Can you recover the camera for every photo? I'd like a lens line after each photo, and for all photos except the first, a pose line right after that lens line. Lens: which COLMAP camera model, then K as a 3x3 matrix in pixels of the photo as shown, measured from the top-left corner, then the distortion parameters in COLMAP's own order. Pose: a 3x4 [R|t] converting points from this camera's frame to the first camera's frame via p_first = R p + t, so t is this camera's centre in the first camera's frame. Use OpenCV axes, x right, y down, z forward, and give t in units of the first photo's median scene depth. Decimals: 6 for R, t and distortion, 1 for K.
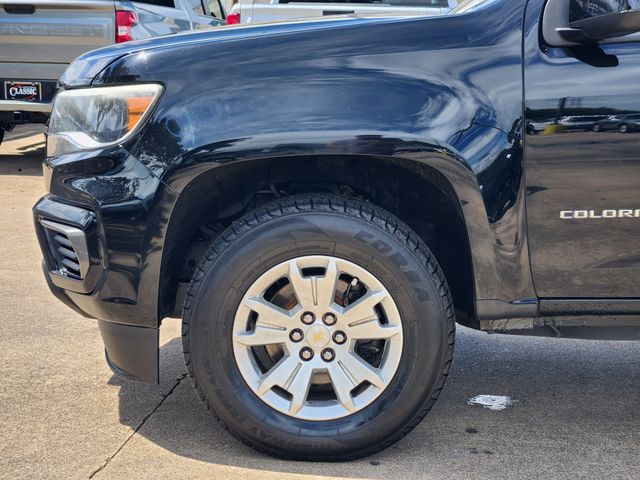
lens RADIAL K [[1216.4, 0, 320.0], [0, 1216.4, 240.0], [0, 0, 1]] dist [-0.567922, 5.086347]
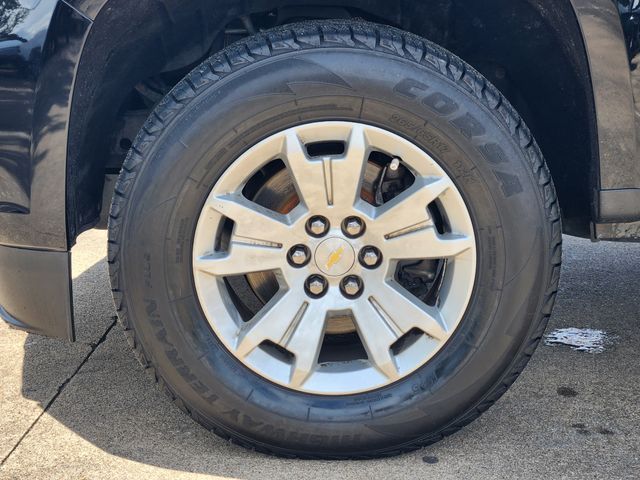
lens RADIAL K [[1216.4, 0, 320.0], [0, 1216.4, 240.0], [0, 0, 1]] dist [-0.567922, 5.086347]
pose [[0.999002, -0.028201, 0.034647, -0.029637], [0.024910, 0.995448, 0.091992, 0.015751], [-0.037084, -0.091037, 0.995157, 0.402268]]
